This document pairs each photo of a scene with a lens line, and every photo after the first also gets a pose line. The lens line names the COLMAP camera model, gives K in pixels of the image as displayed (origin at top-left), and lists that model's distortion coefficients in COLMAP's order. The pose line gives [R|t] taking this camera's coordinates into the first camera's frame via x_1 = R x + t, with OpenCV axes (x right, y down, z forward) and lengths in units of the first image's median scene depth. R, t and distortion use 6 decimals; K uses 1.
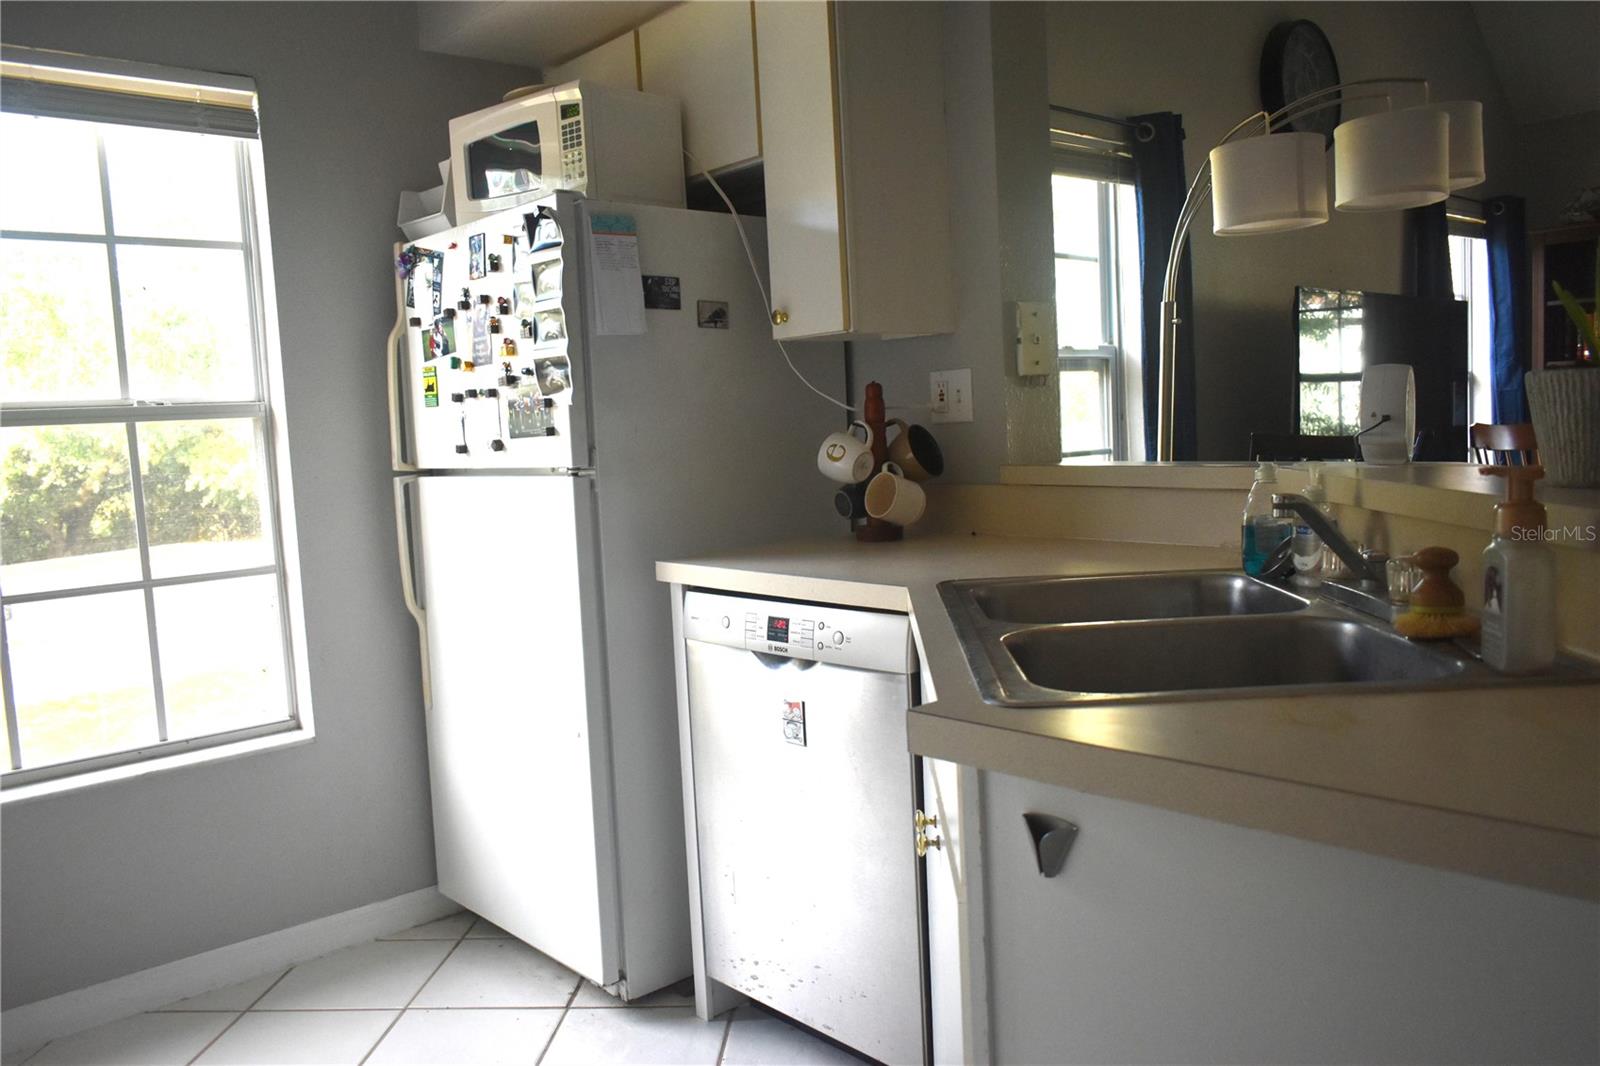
lens RADIAL K [[1241.7, 0, 803.6], [0, 1241.7, 521.6], [0, 0, 1]] dist [-0.007098, -0.007889]
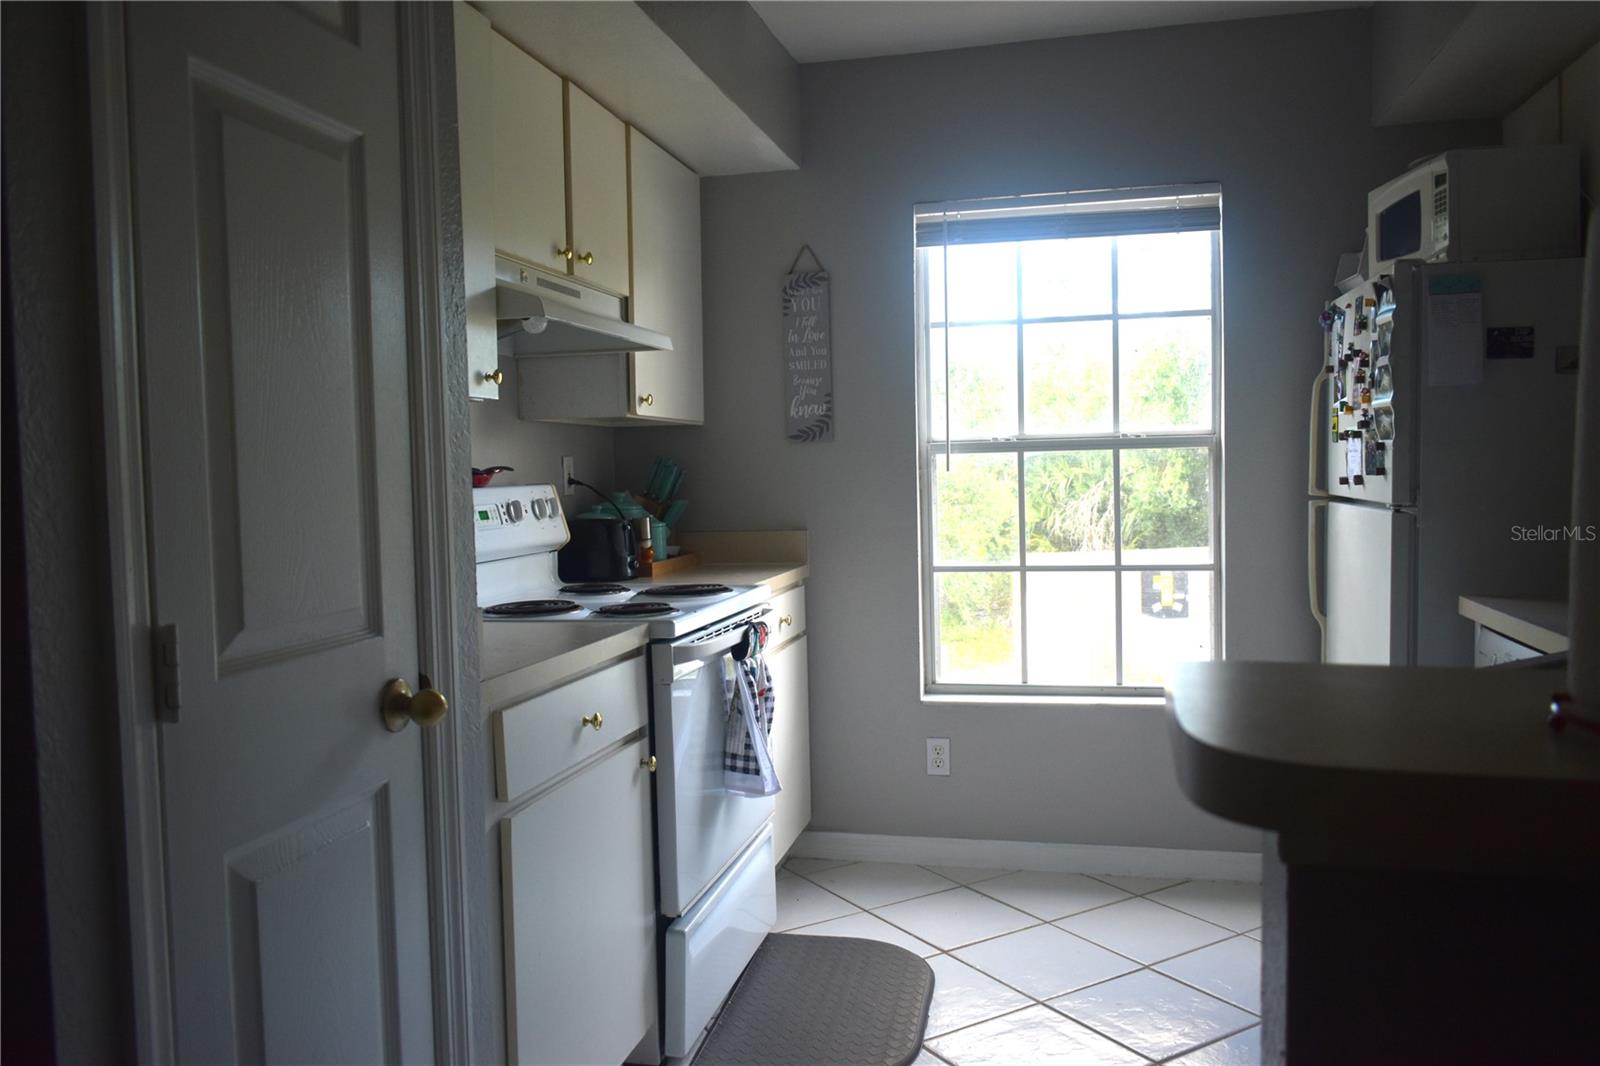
lens RADIAL K [[1241.7, 0, 803.6], [0, 1241.7, 521.6], [0, 0, 1]] dist [-0.007098, -0.007889]
pose [[0.586156, 0.075199, -0.806701, 0.377902], [-0.073772, 0.996501, 0.039288, -0.029727], [0.806833, 0.036483, 0.589652, -0.090352]]
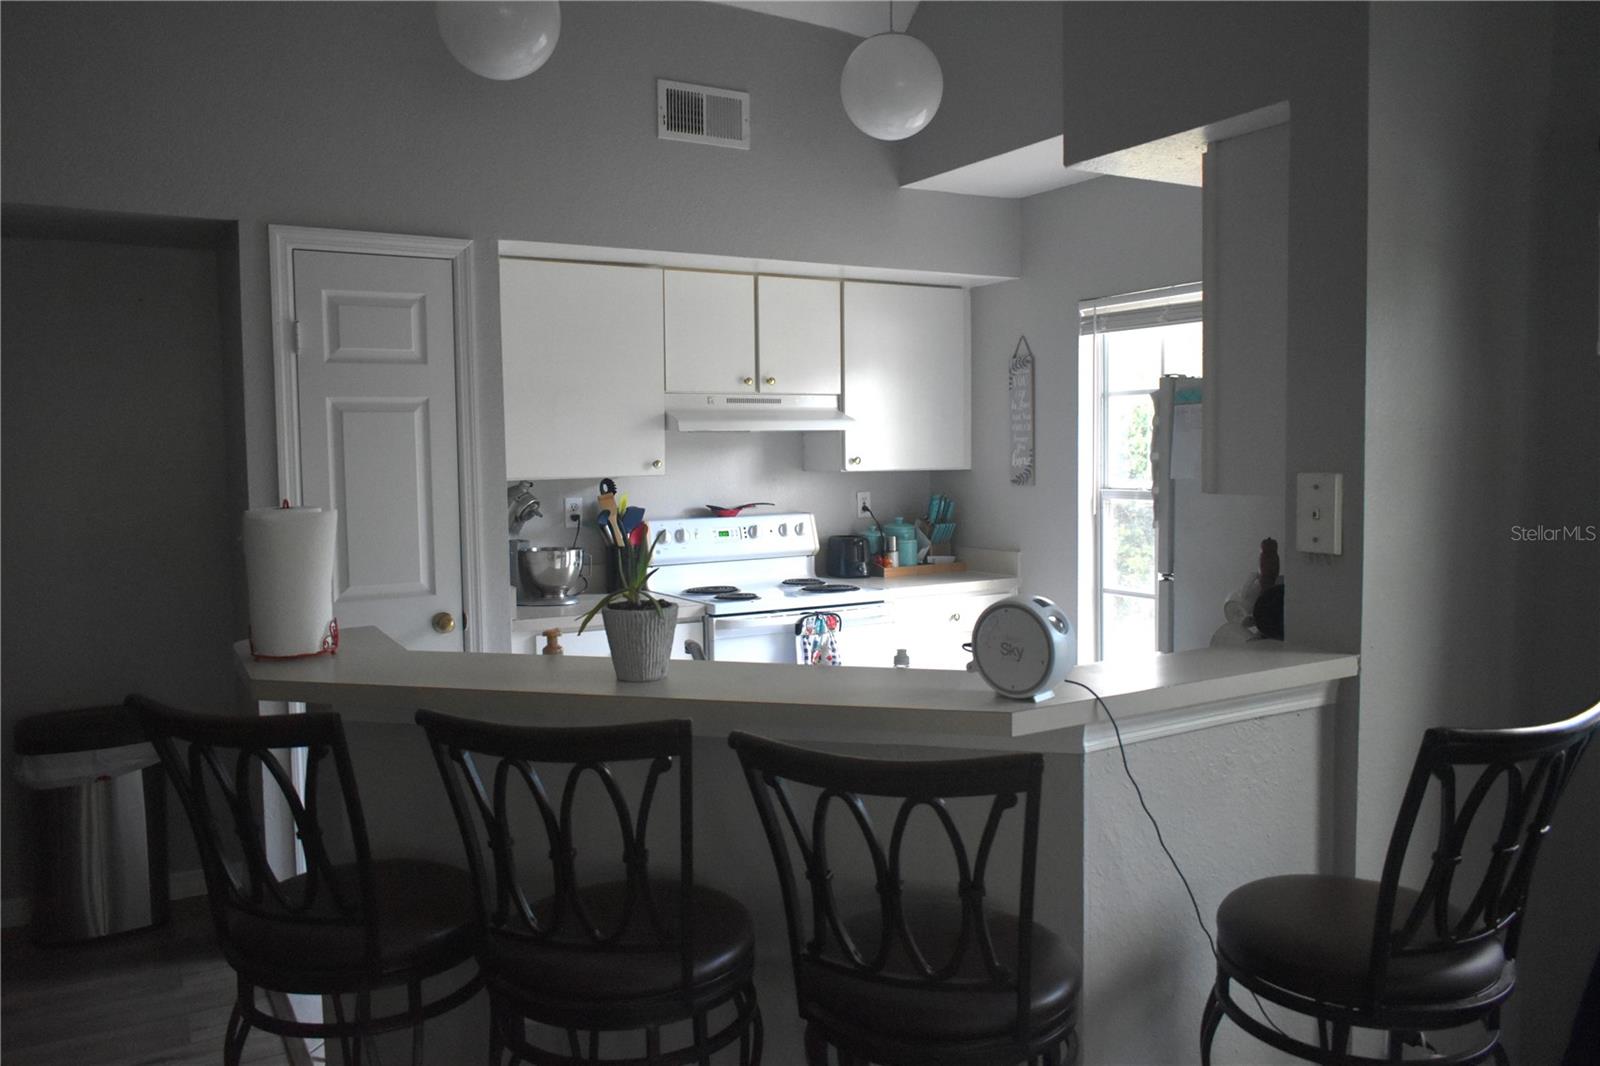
lens RADIAL K [[1241.7, 0, 803.6], [0, 1241.7, 521.6], [0, 0, 1]] dist [-0.007098, -0.007889]
pose [[-0.184302, 0.114592, -0.976167, 1.141676], [-0.053221, 0.990560, 0.126329, -0.234432], [0.981428, 0.075235, -0.176463, 0.779517]]
